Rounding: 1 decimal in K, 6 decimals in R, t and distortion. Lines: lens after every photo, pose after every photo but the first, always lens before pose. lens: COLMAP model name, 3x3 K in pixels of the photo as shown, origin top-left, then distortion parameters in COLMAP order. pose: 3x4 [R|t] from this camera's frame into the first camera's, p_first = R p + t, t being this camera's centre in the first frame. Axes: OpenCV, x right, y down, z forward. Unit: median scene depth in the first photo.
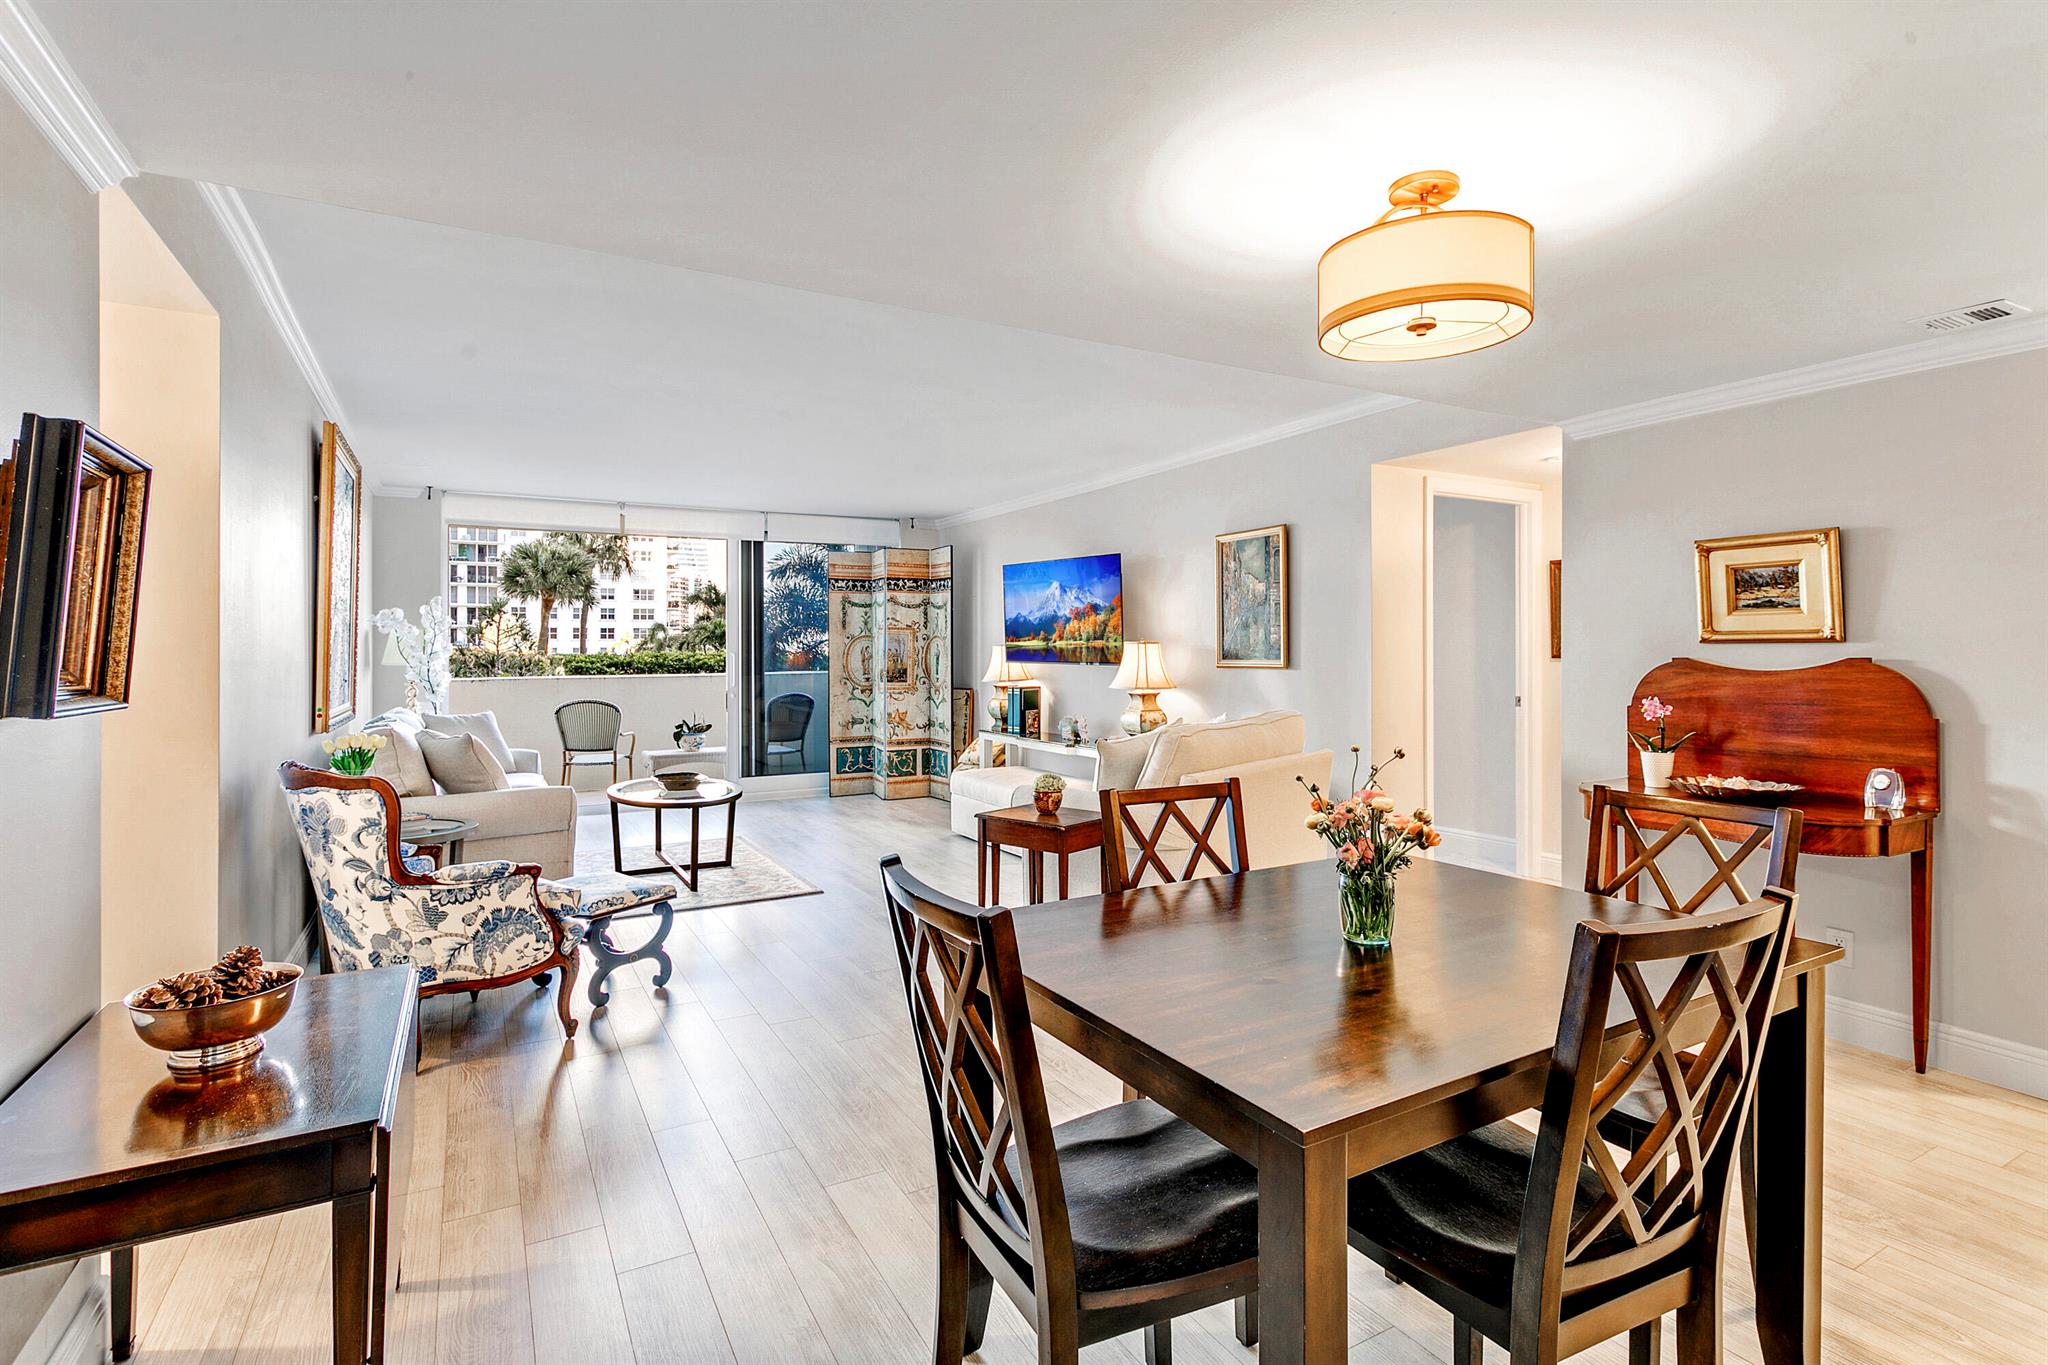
lens RADIAL K [[981.7, 0, 1022.8], [0, 981.7, 689.9], [0, 0, 1]] dist [0.000966, -0.000280]
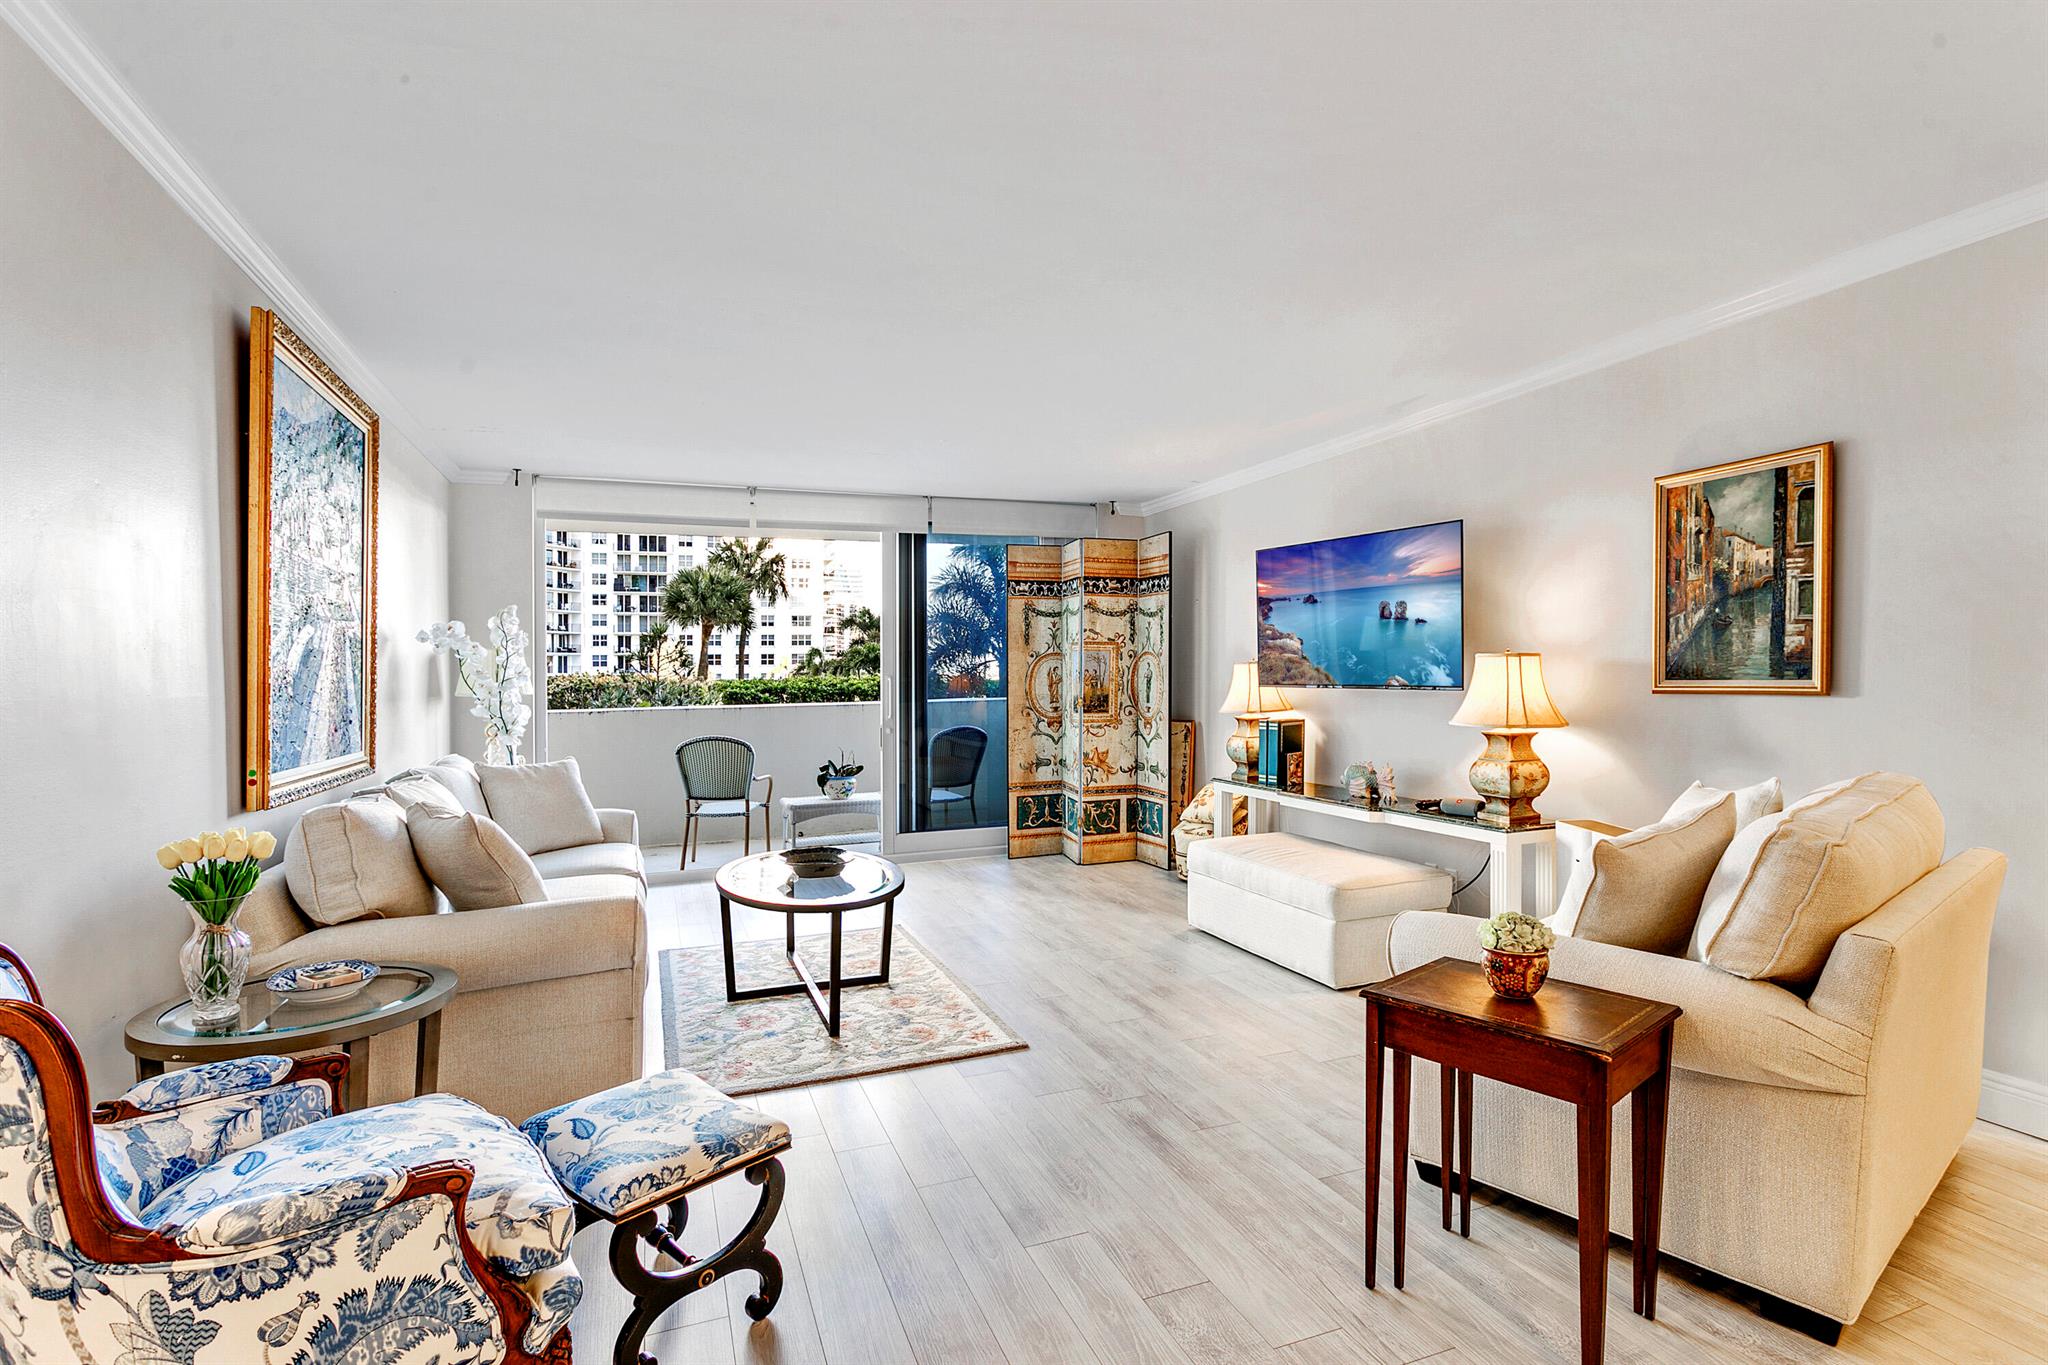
lens RADIAL K [[981.7, 0, 1025.7], [0, 981.7, 680.3], [0, 0, 1]] dist [0.000966, -0.000280]
pose [[0.989361, -0.008737, -0.145219, -0.095608], [0.004005, 0.999453, -0.032842, -0.011197], [0.145427, 0.031910, 0.988854, 0.312689]]
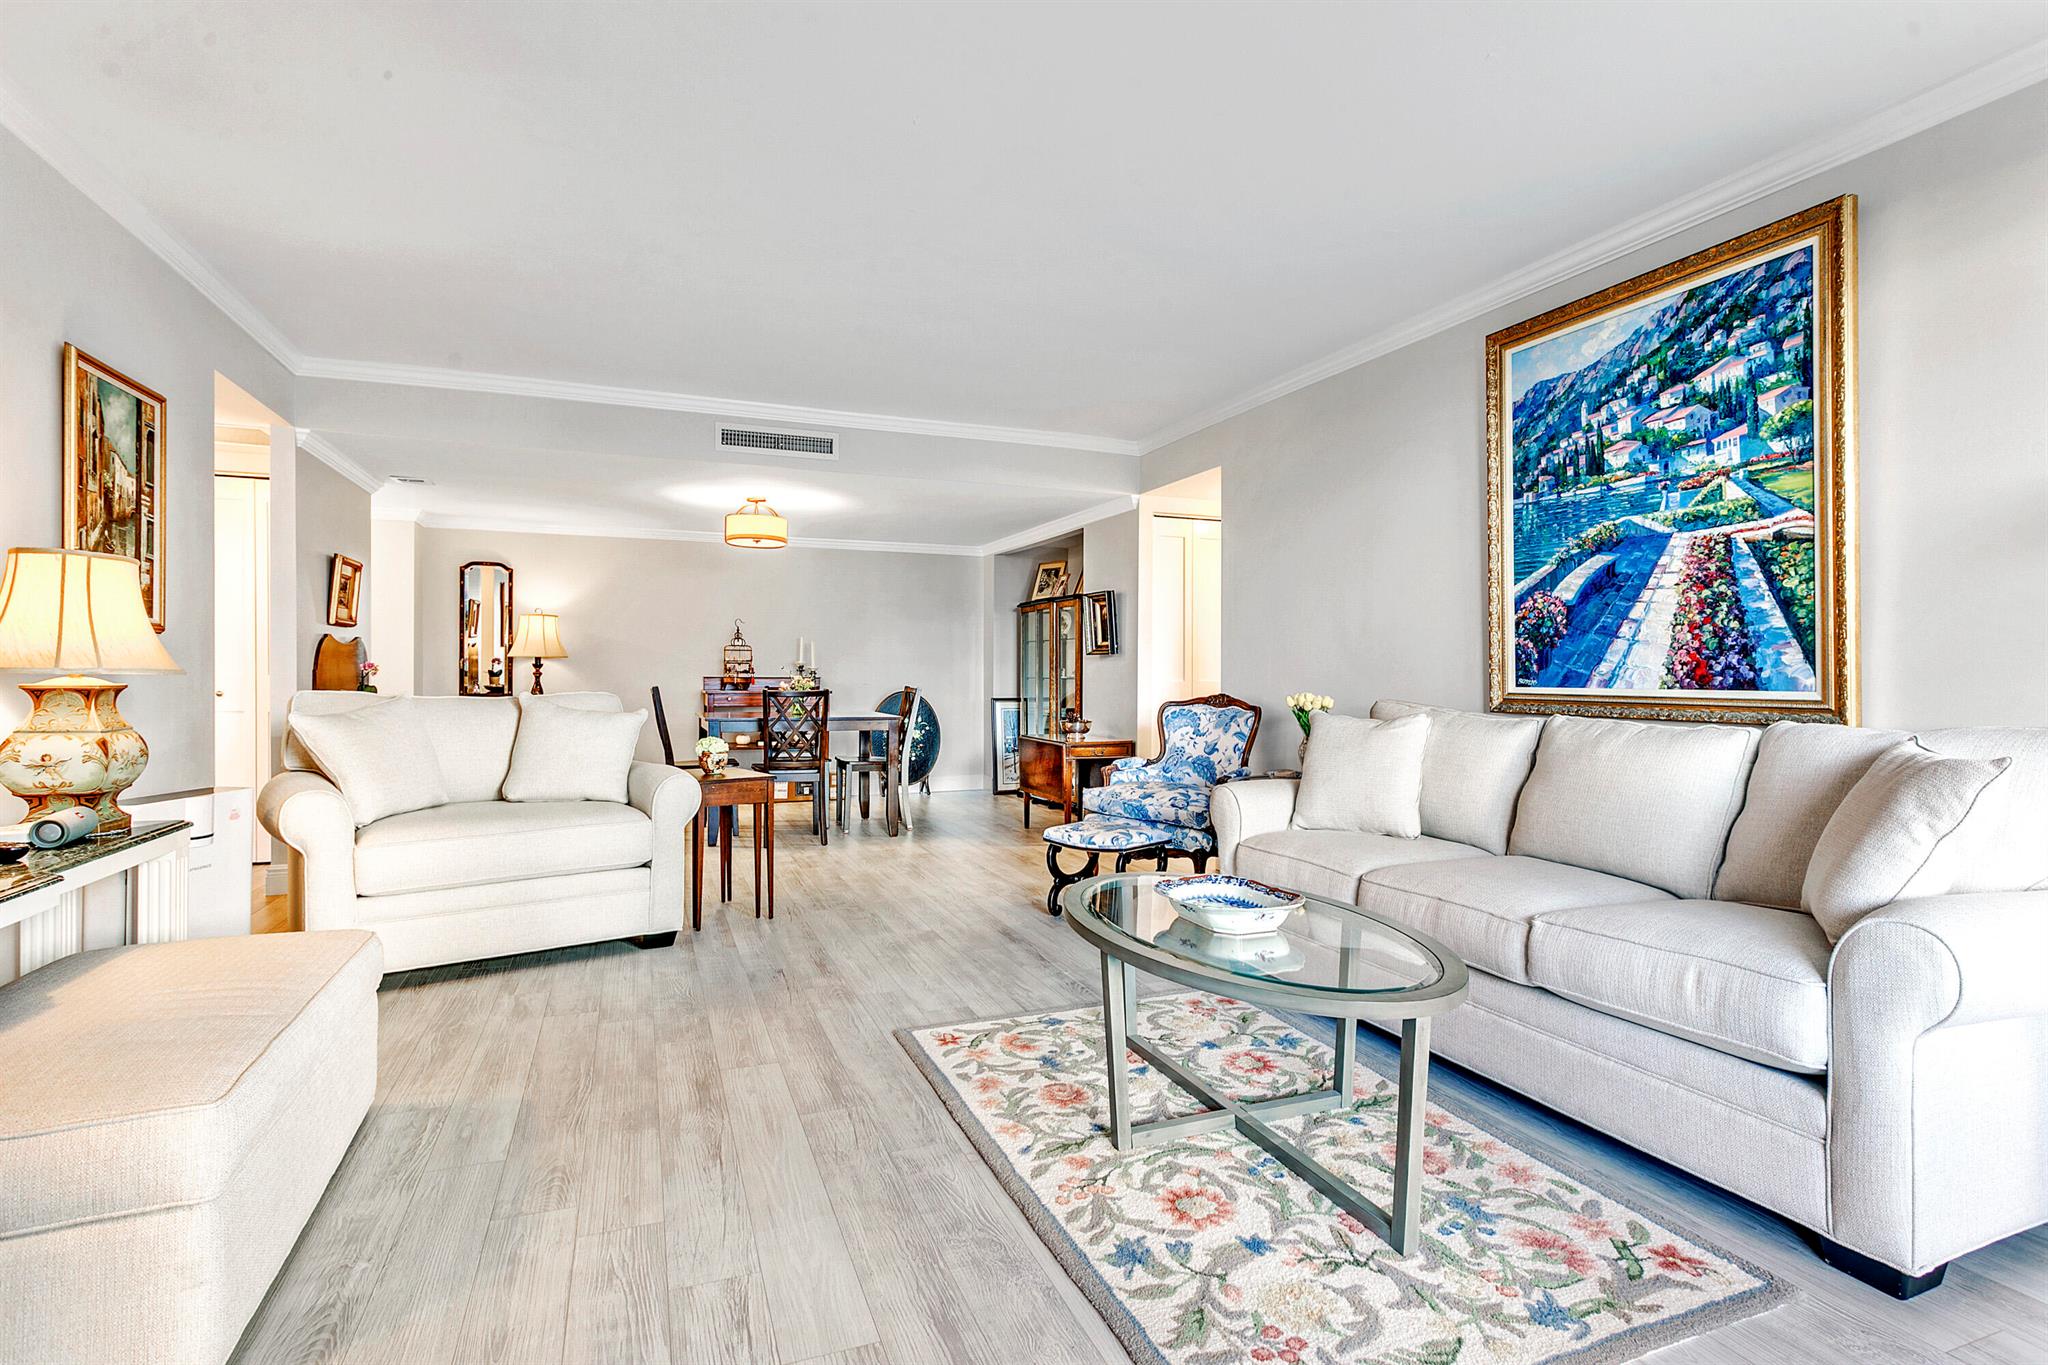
lens RADIAL K [[981.7, 0, 1025.0], [0, 981.7, 671.9], [0, 0, 1]] dist [0.000966, -0.000280]
pose [[-0.990466, -0.004784, 0.137676, -0.313177], [0.000302, 0.999319, 0.036899, -0.017061], [-0.137759, 0.036589, -0.989790, 1.367700]]
